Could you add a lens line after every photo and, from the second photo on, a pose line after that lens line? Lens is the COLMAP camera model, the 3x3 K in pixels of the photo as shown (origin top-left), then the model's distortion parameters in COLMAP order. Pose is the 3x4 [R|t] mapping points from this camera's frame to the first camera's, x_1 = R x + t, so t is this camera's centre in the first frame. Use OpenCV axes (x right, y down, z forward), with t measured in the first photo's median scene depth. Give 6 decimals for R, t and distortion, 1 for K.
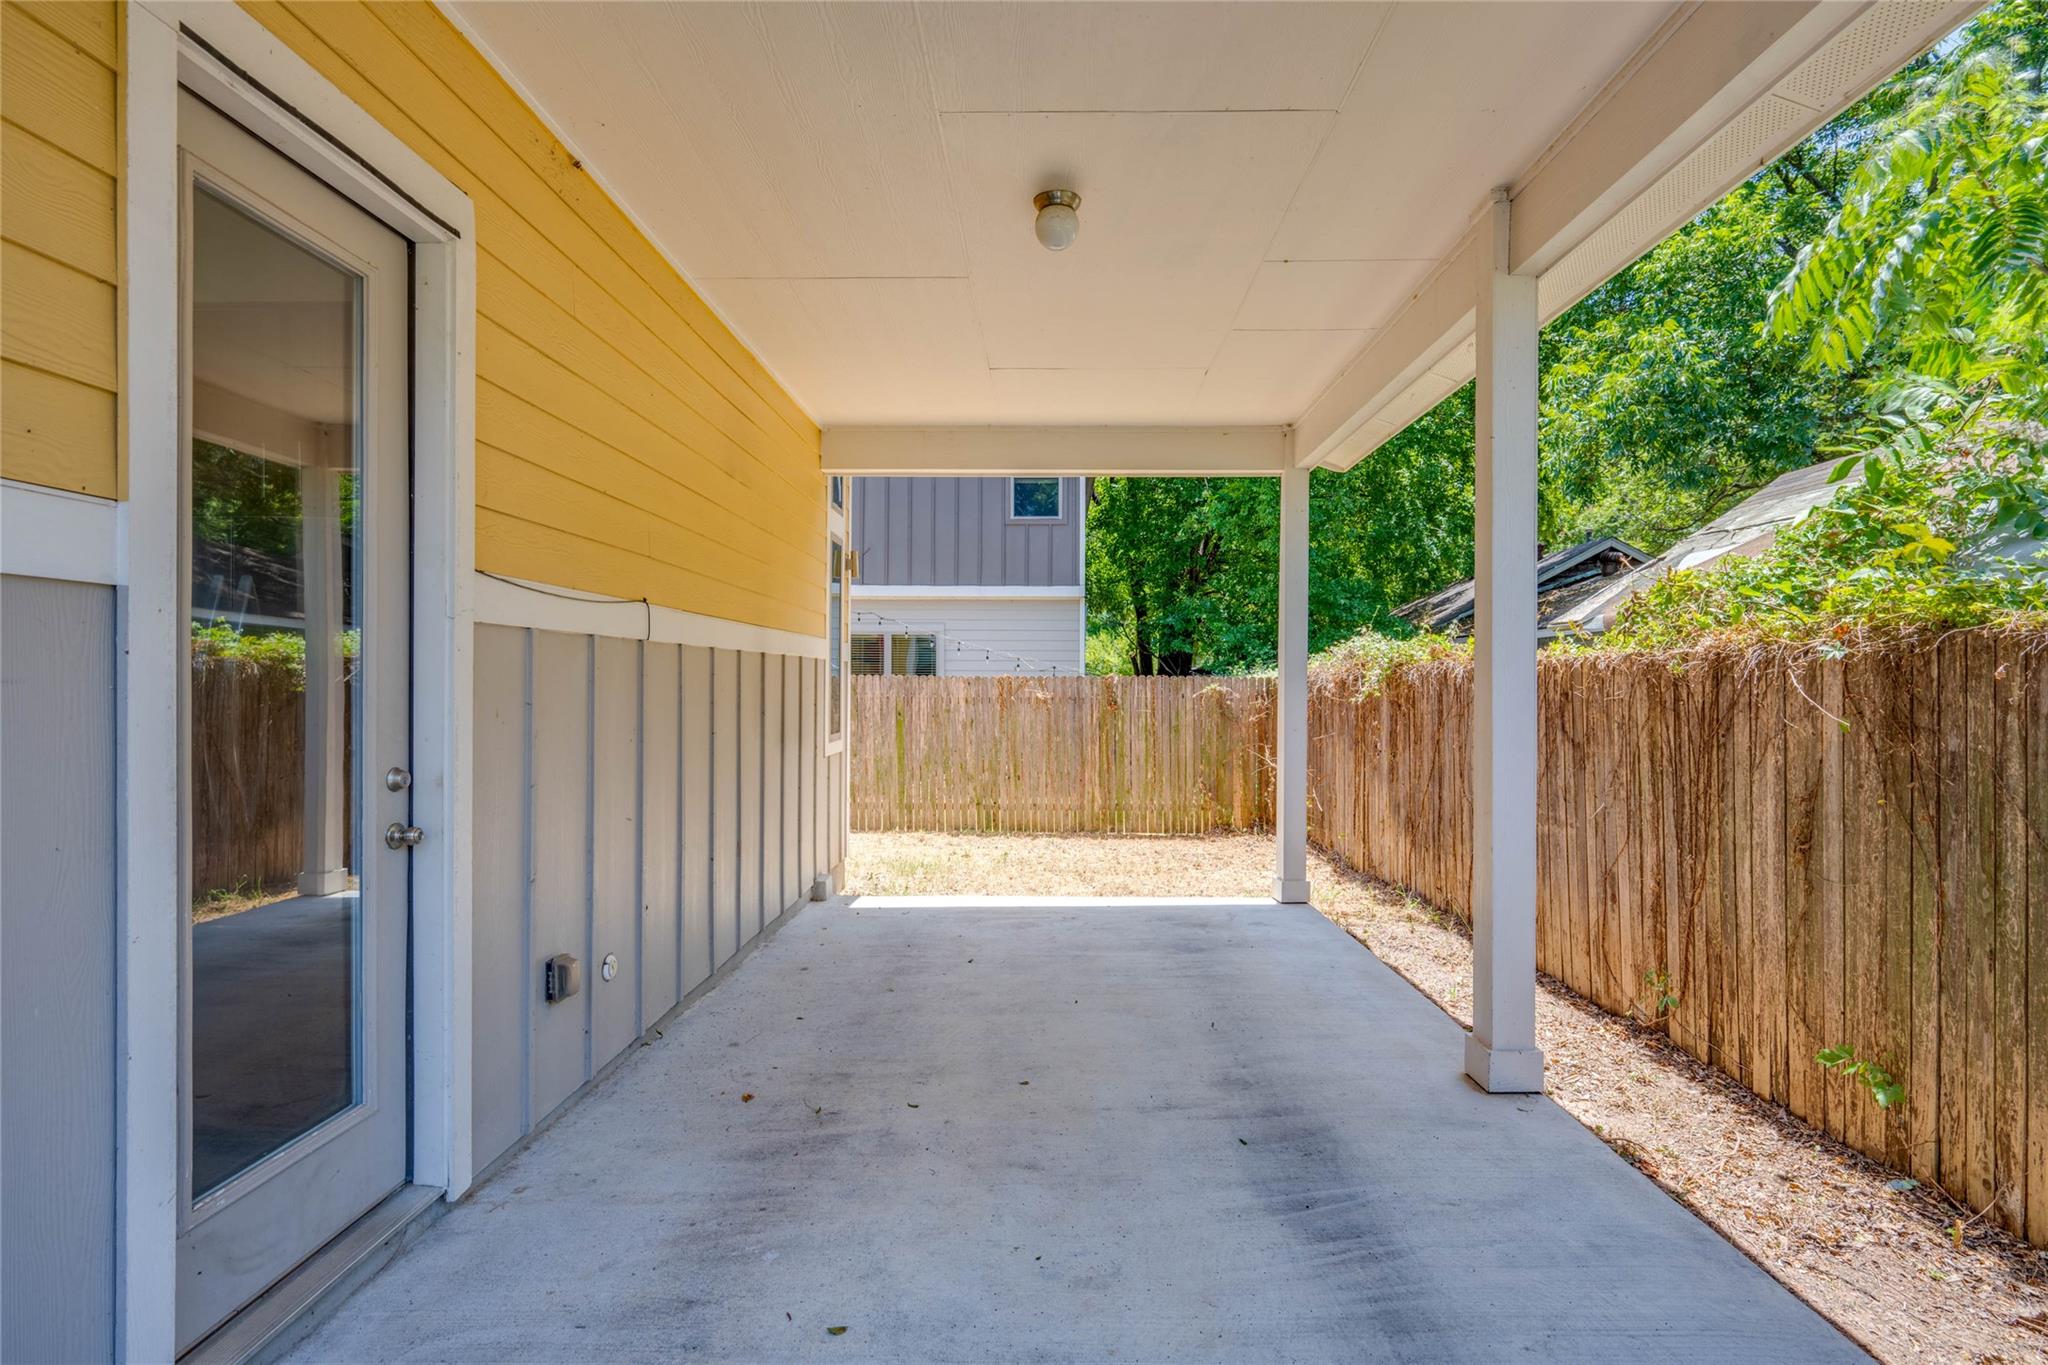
lens RADIAL K [[924.6, 0, 1015.2], [0, 924.6, 682.8], [0, 0, 1]] dist [-0.010425, 0.000535]
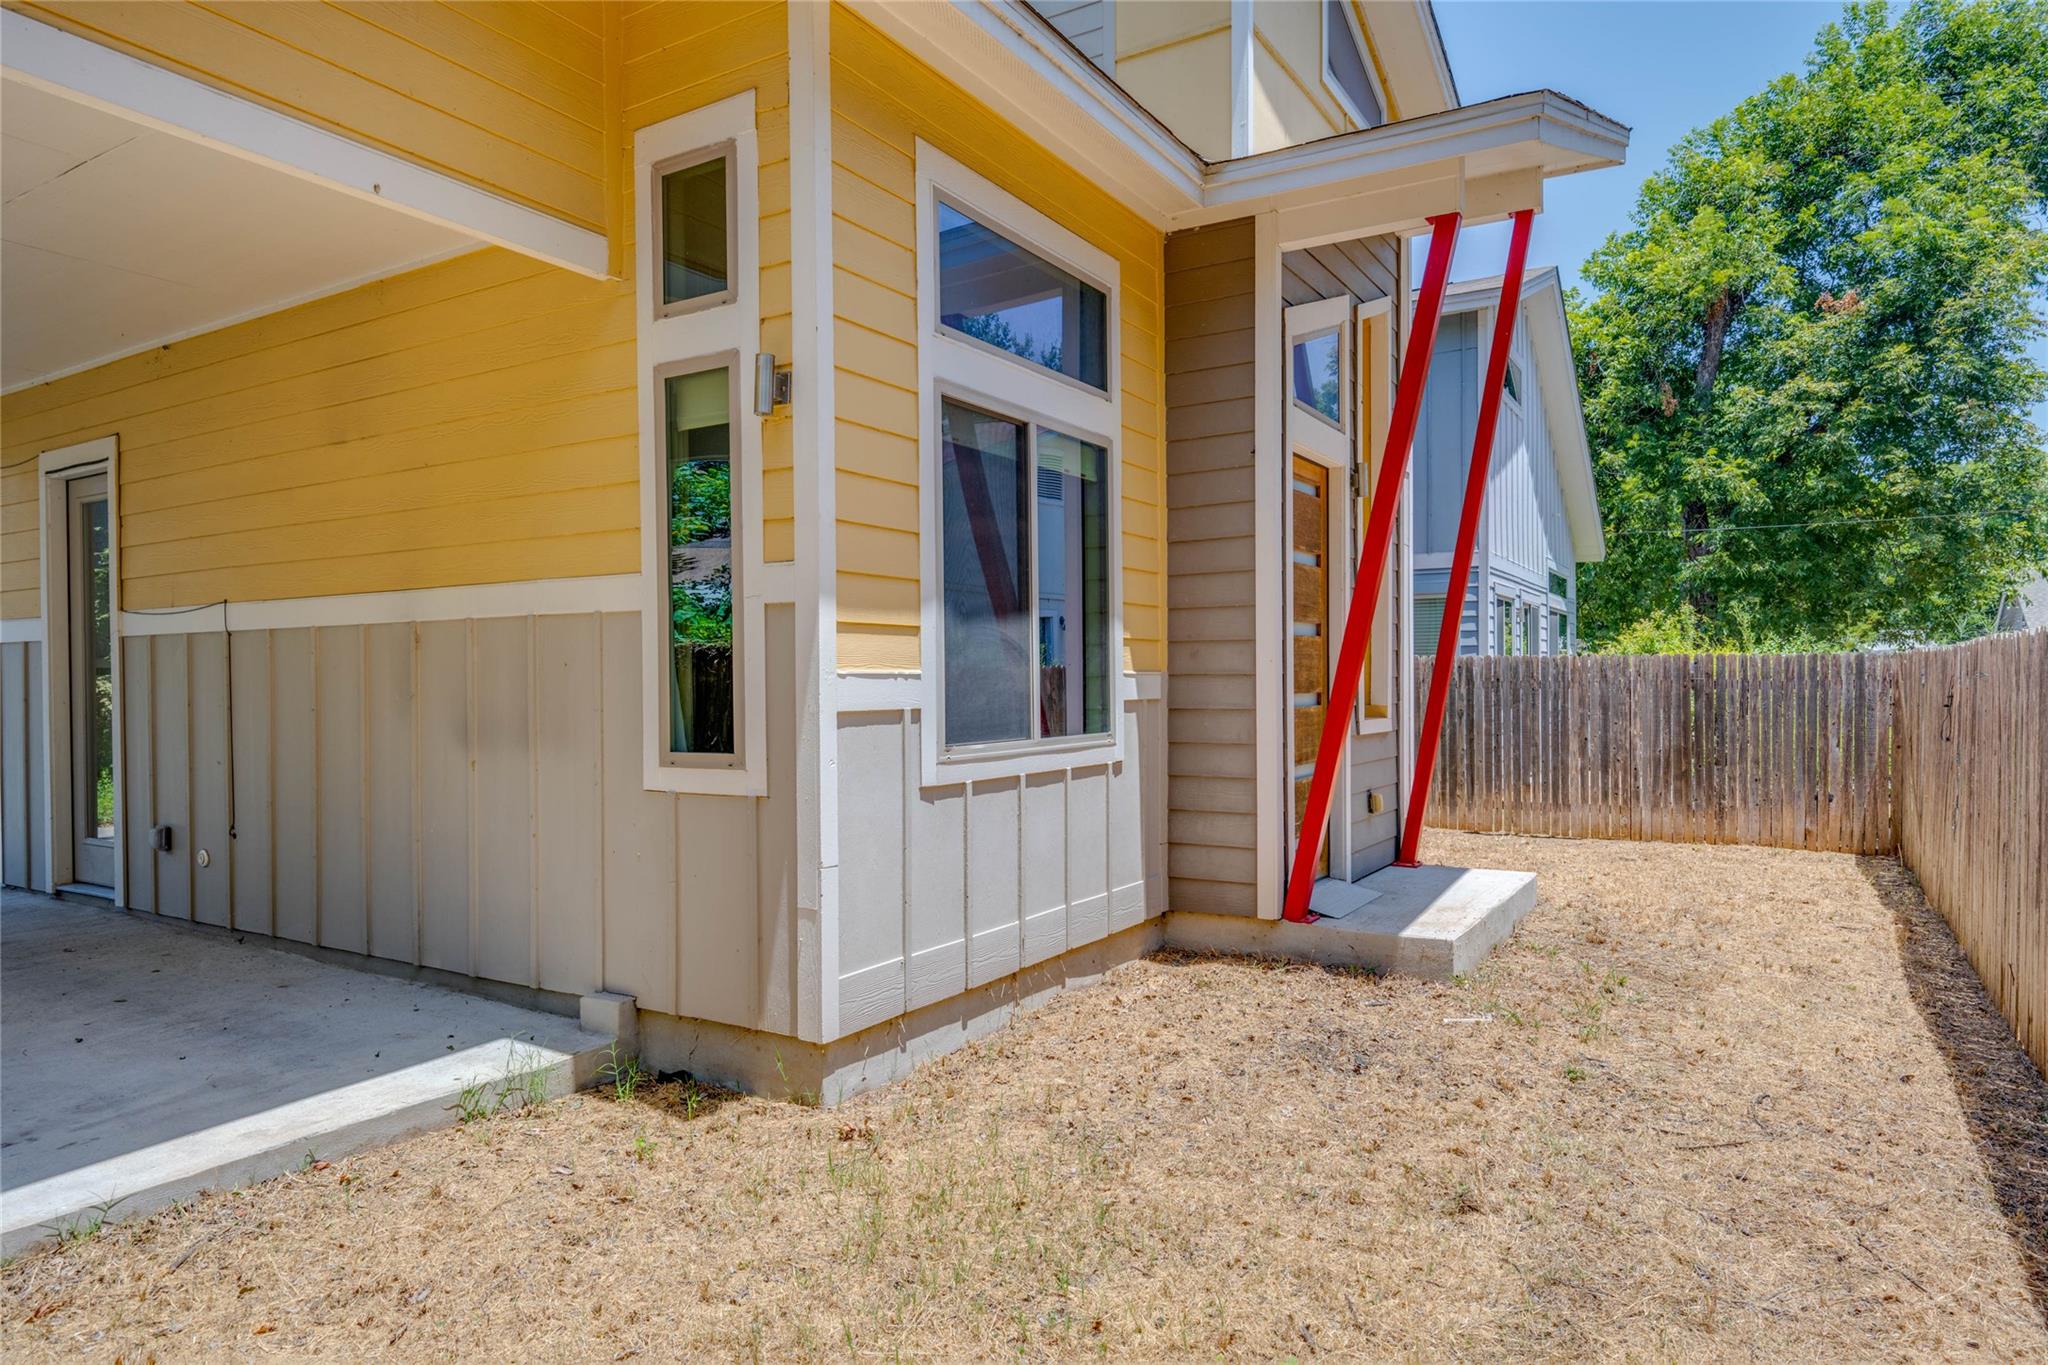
lens RADIAL K [[1204.2, 0, 1024.9], [0, 1204.2, 688.3], [0, 0, 1]] dist [-0.000548, 0.000186]
pose [[-0.510419, 0.012858, -0.859830, 0.162851], [0.014597, 0.999874, 0.006287, 0.012688], [0.859802, -0.009342, -0.510542, 1.040834]]
